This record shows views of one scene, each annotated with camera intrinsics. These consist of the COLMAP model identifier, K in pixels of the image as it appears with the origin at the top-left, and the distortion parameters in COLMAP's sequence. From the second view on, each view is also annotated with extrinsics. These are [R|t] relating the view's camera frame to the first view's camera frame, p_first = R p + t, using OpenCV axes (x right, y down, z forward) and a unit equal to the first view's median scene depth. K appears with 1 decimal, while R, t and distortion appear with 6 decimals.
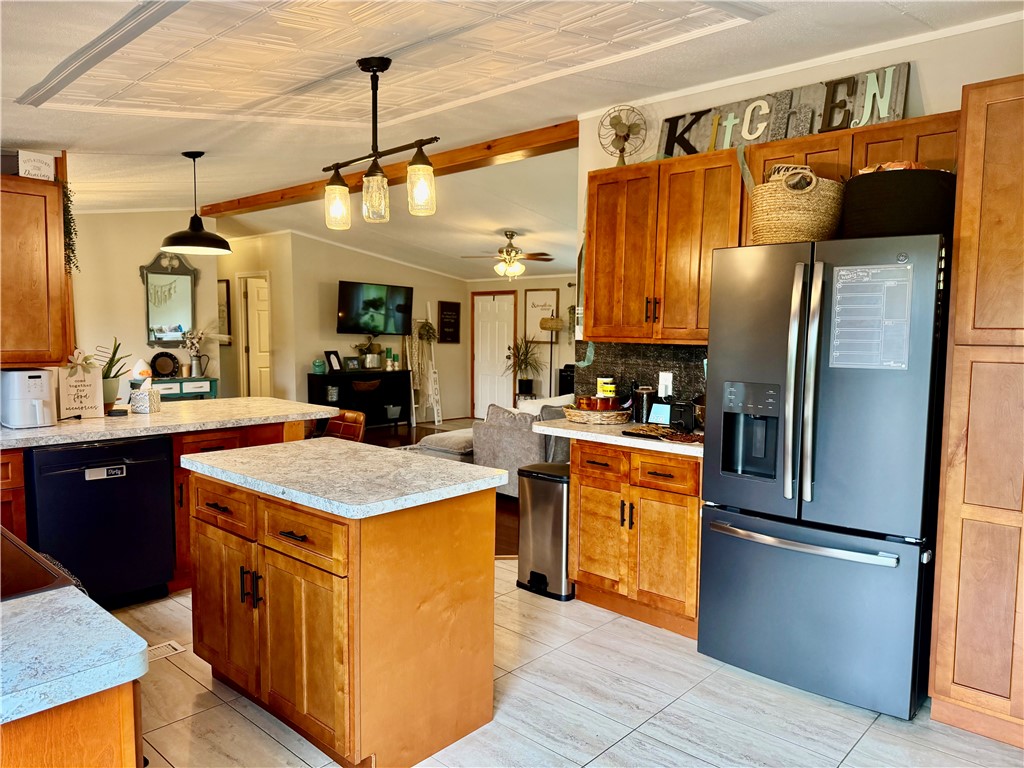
lens RADIAL K [[728.7, 0, 516.0], [0, 728.7, 387.6], [0, 0, 1]] dist [0.066598, -0.088662]
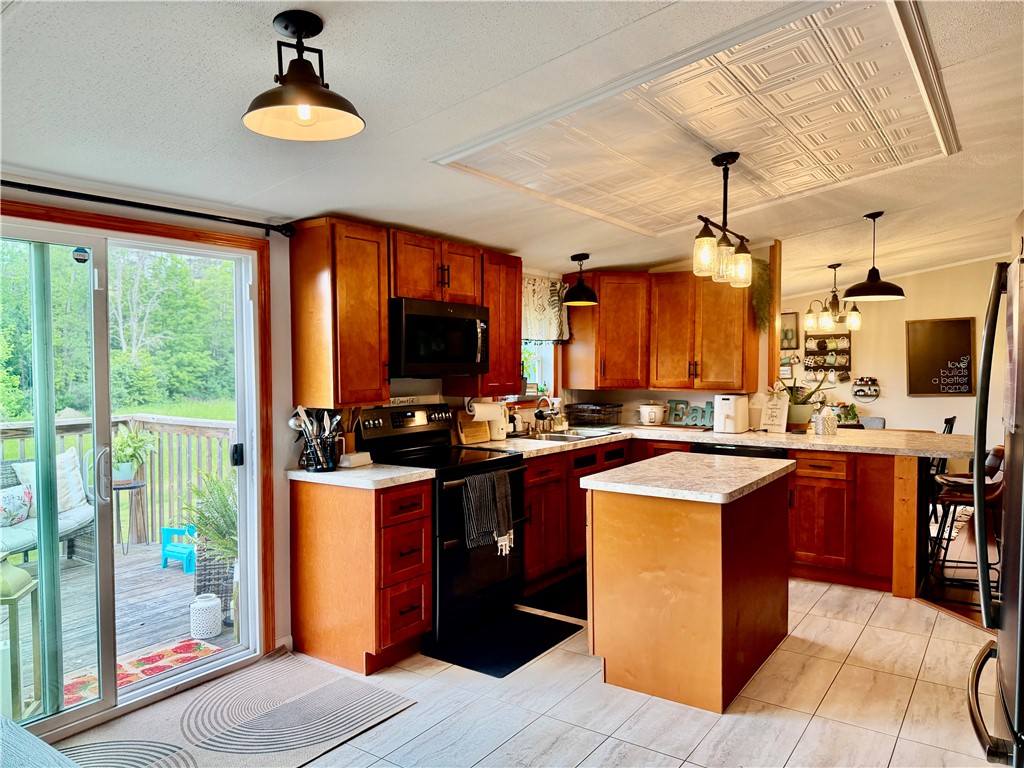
lens RADIAL K [[728.7, 0, 516.0], [0, 728.7, 387.6], [0, 0, 1]] dist [0.066598, -0.088662]
pose [[0.135210, 0.024749, -0.990508, 0.734121], [-0.075090, 0.997069, 0.014663, -0.026690], [0.987967, 0.072395, 0.136672, 0.357627]]
